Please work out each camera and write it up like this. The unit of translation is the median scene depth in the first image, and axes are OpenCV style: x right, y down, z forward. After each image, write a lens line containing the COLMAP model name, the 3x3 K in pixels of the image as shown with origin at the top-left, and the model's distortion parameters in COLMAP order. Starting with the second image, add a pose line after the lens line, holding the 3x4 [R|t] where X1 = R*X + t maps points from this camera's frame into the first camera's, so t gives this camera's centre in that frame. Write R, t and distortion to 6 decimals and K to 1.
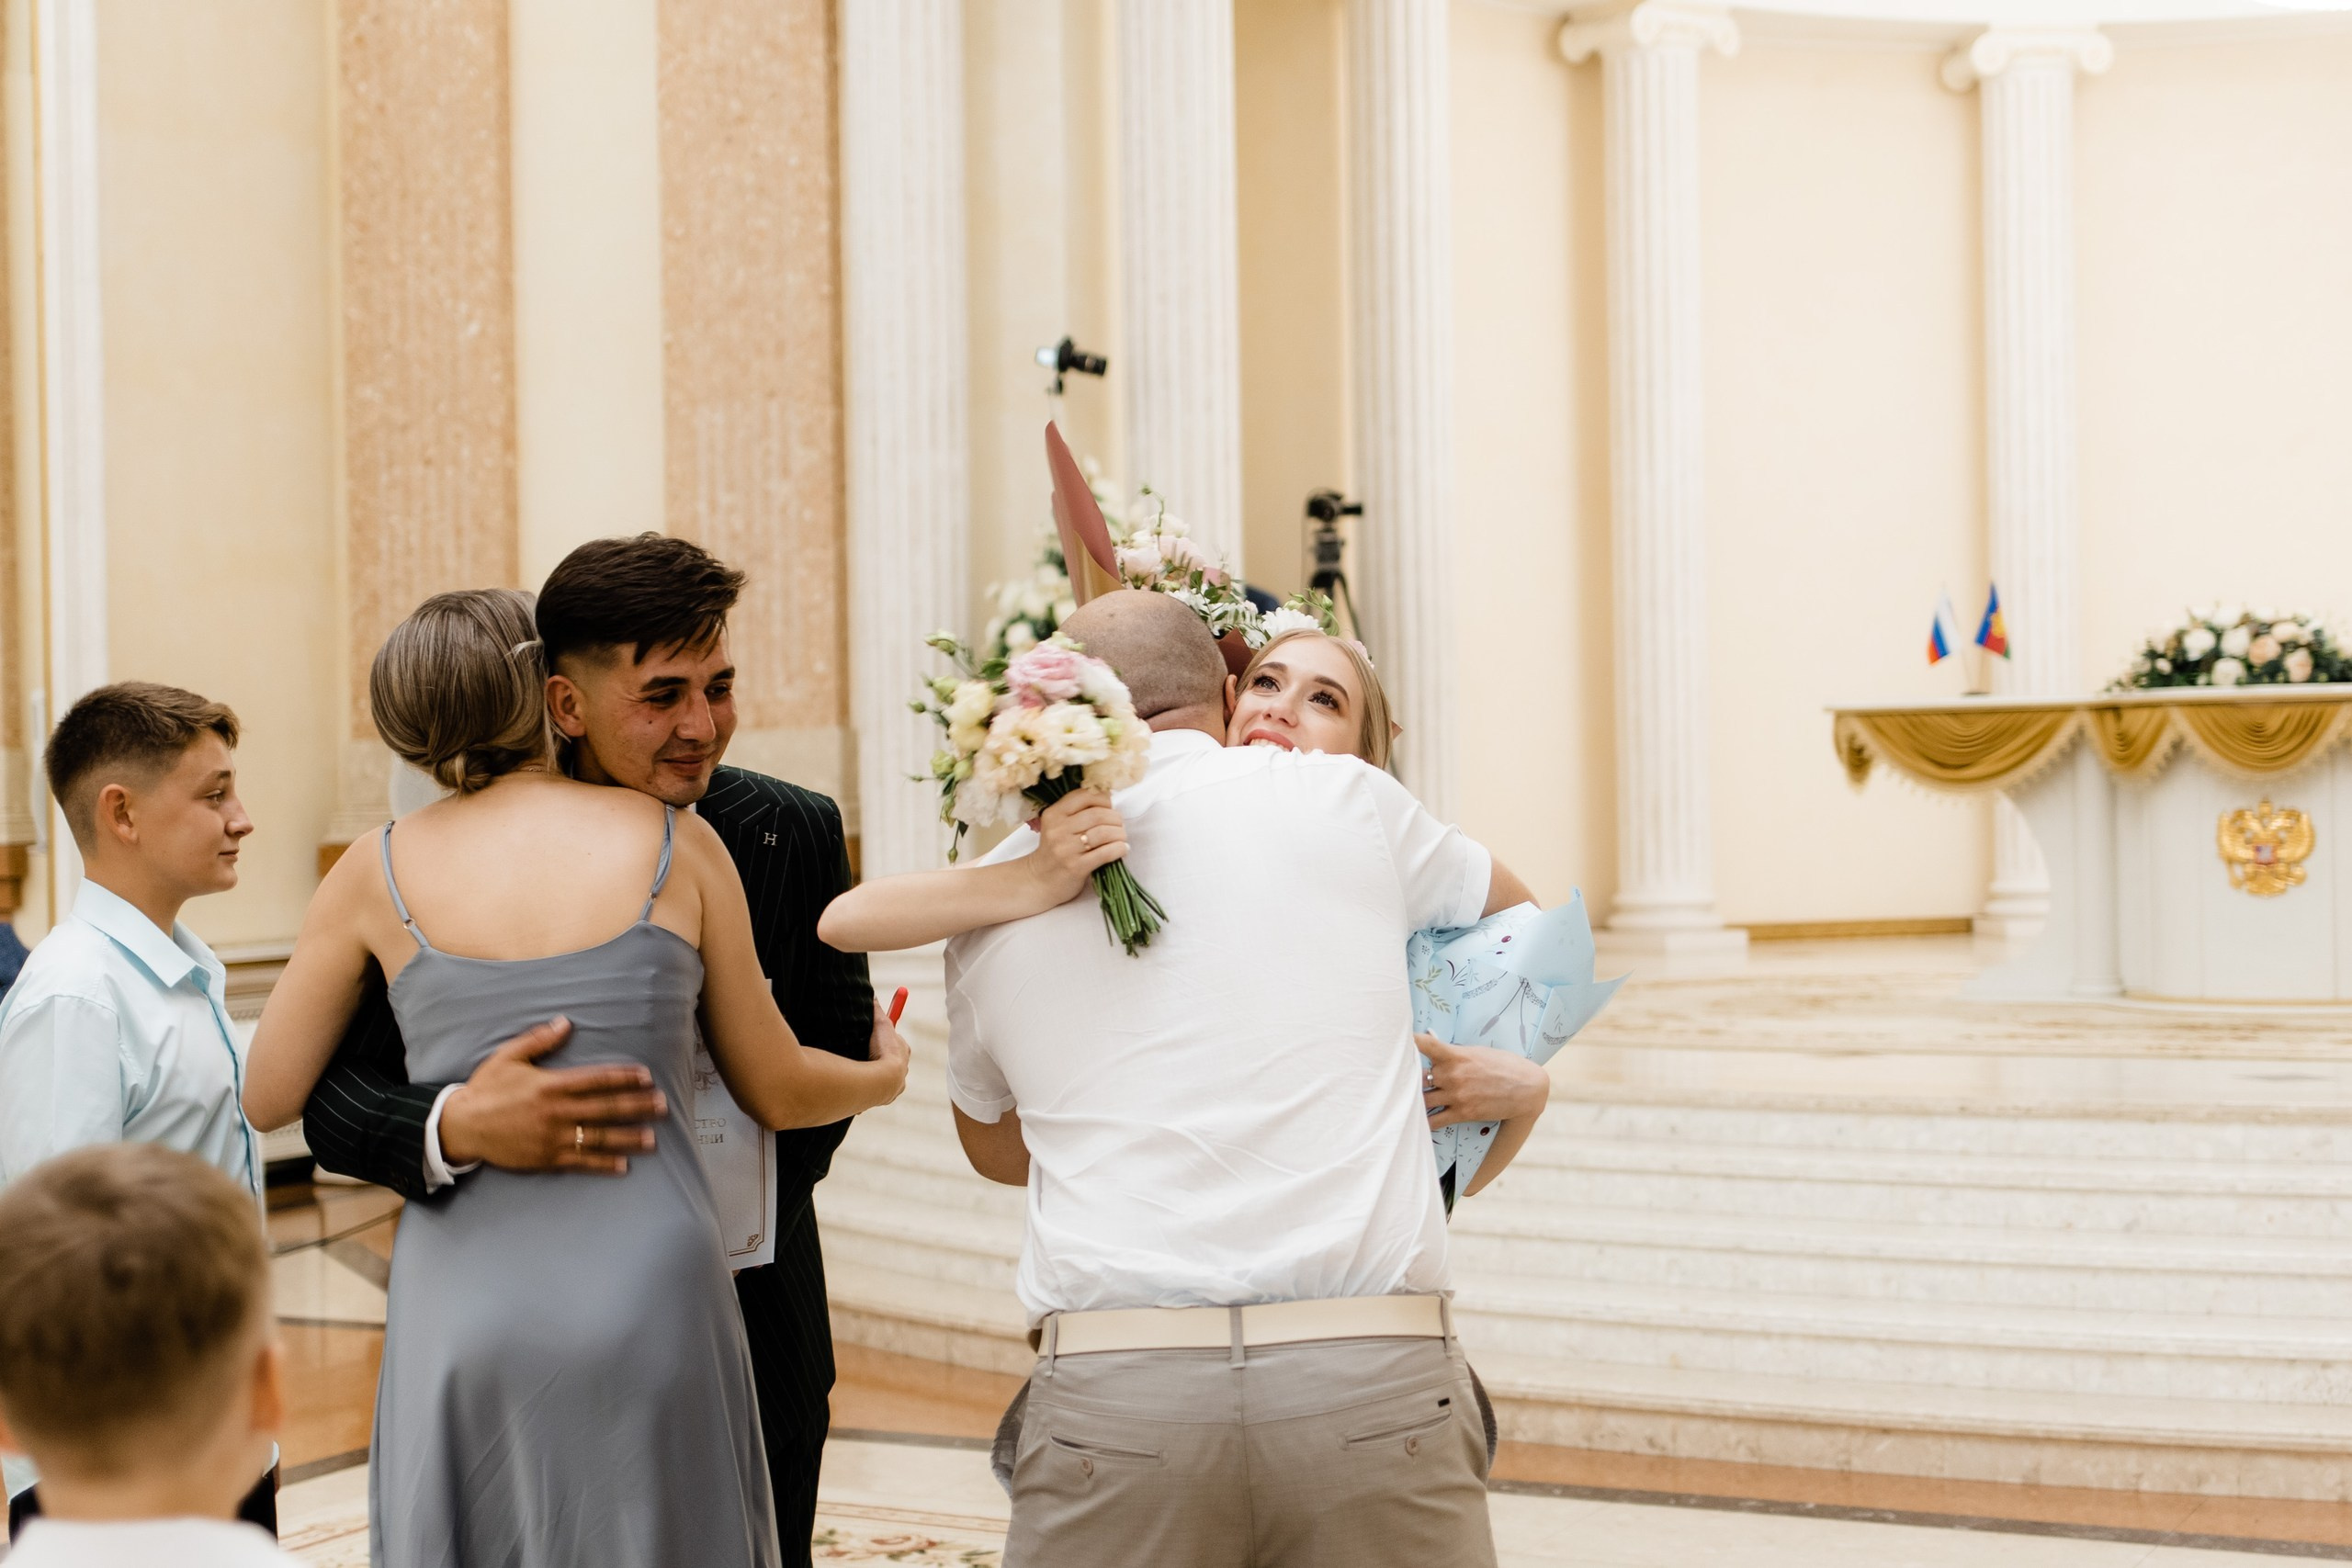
lens RADIAL K [[3527.8, 0, 1130.4], [0, 3527.8, 797.6], [0, 0, 1]] dist [0.006450, 0.012823]
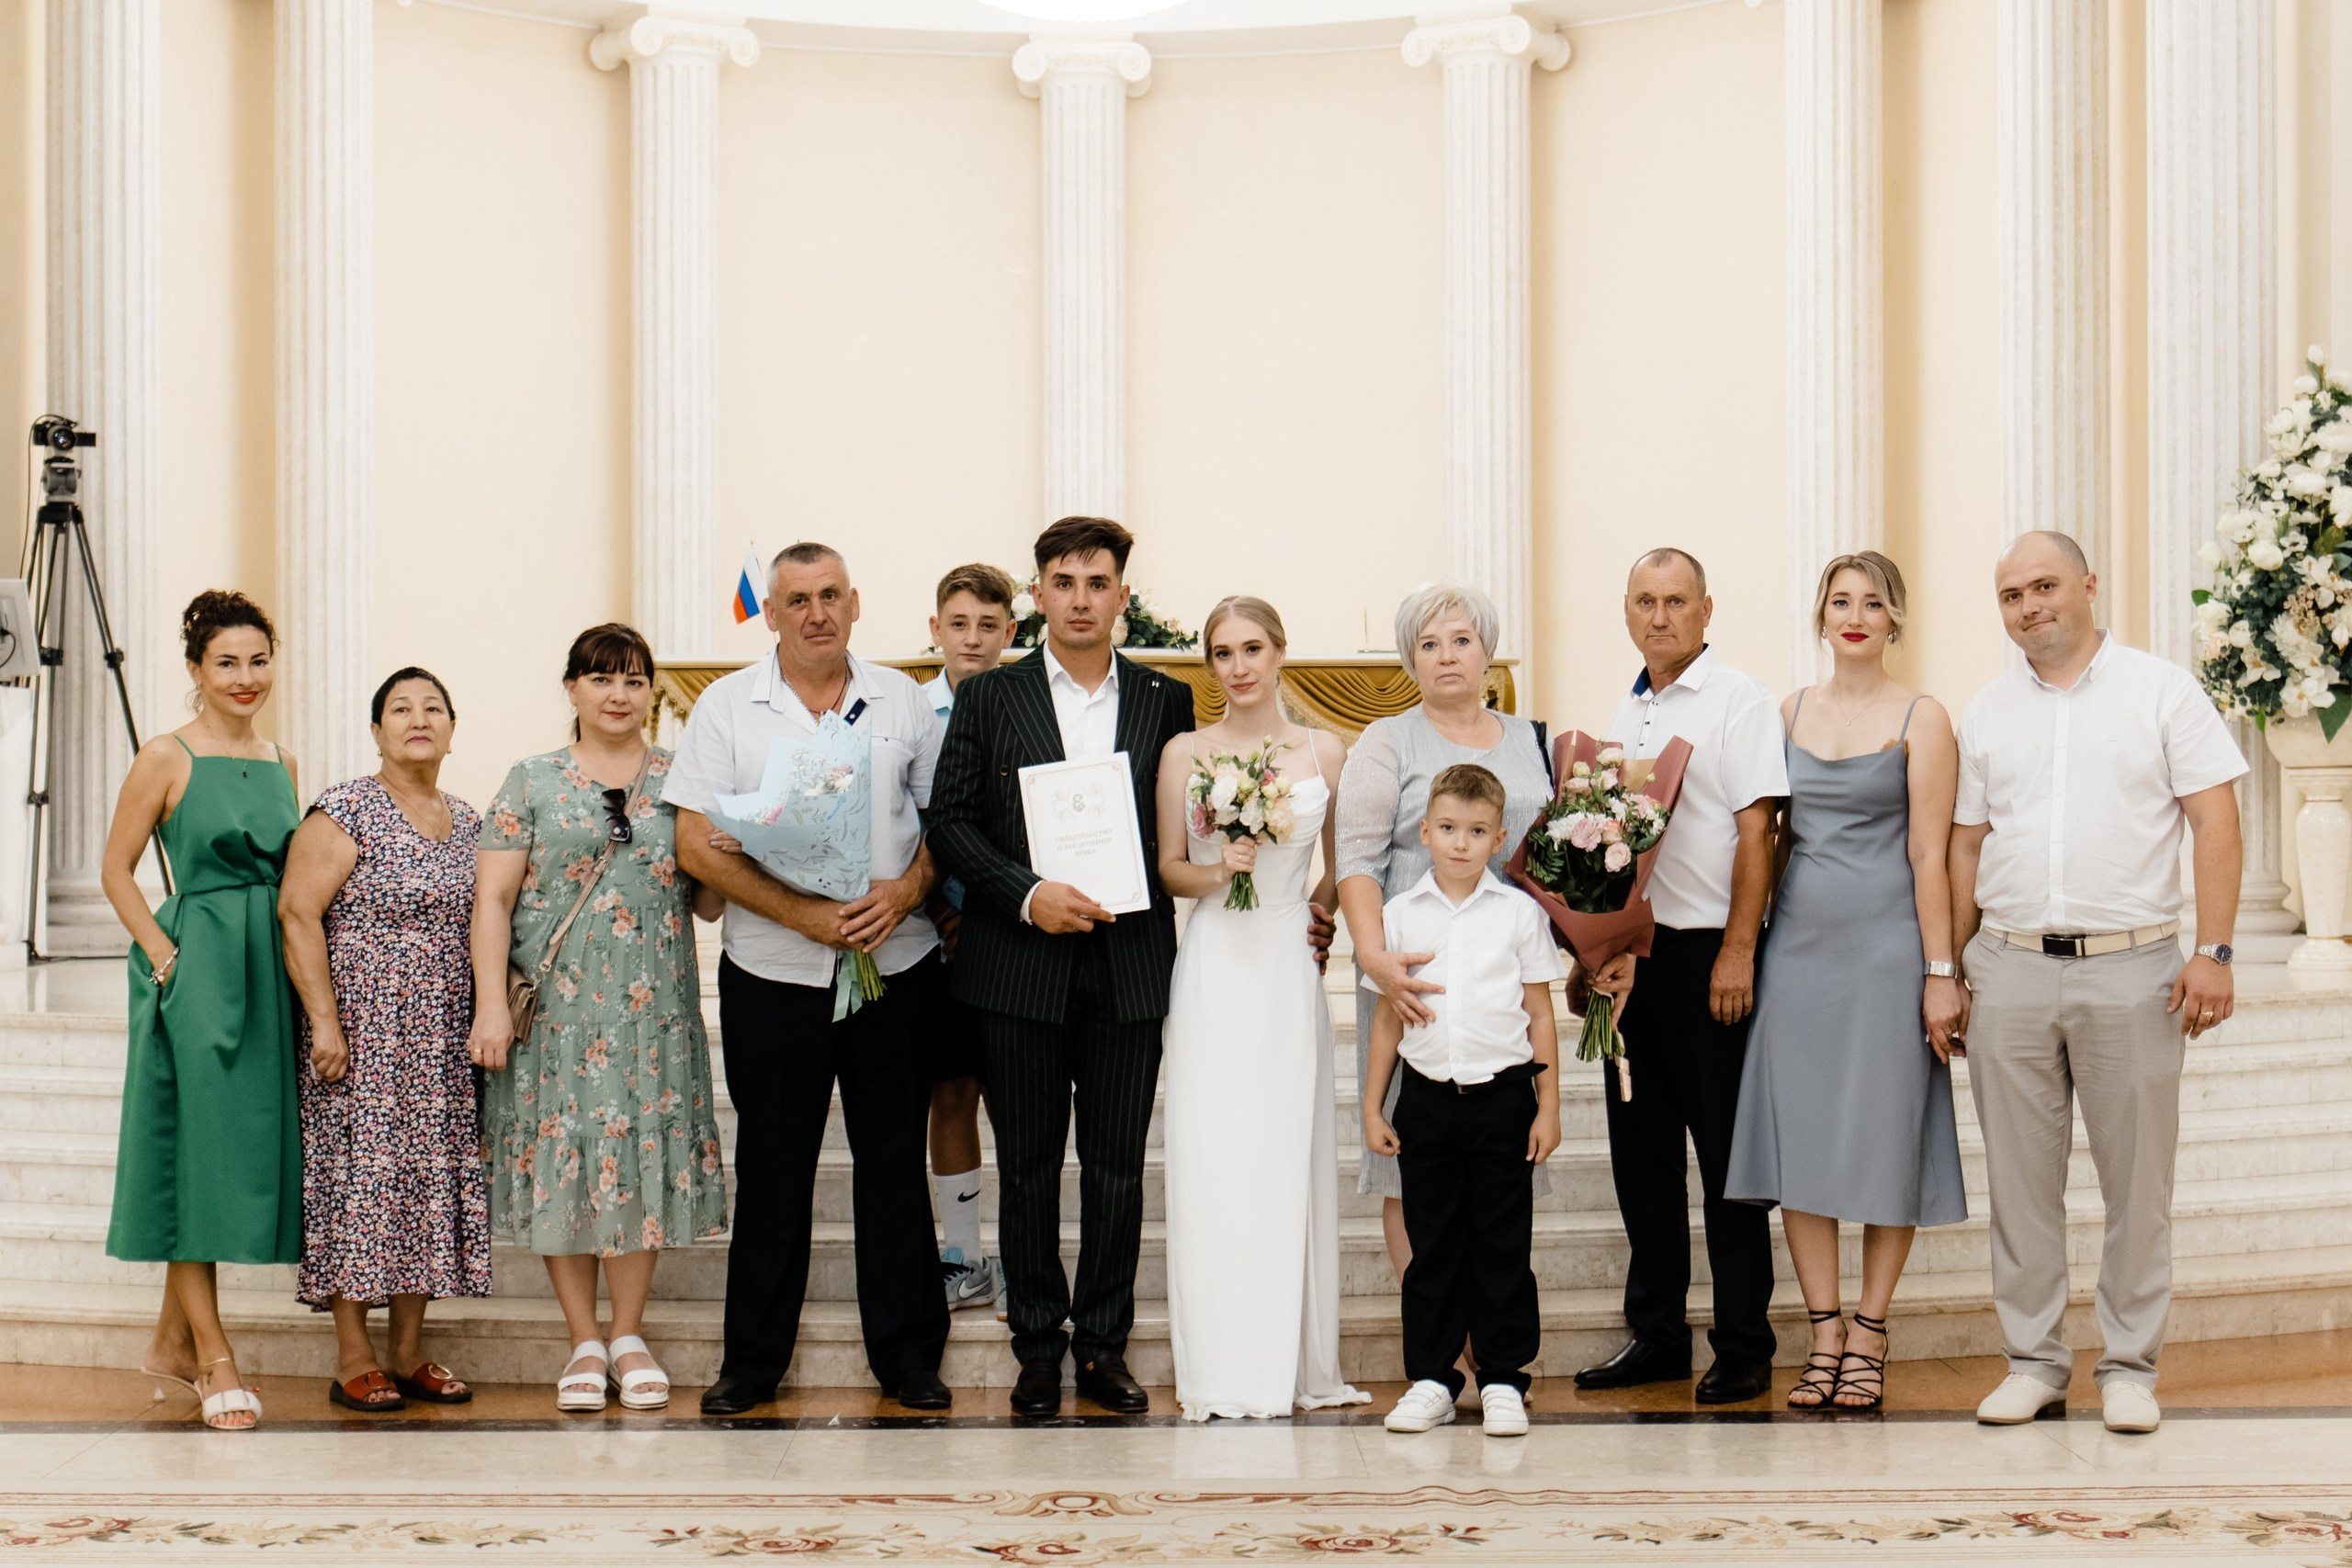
lens RADIAL K [[3527.8, 0, 1130.4], [0, 3527.8, 797.6], [0, 0, 1]] dist [0.006450, 0.012823]
pose [[0.883436, 0.013738, 0.468351, -0.144378], [-0.011423, 0.999904, -0.007783, 0.019052], [-0.468413, 0.001526, 0.883508, 0.058476]]
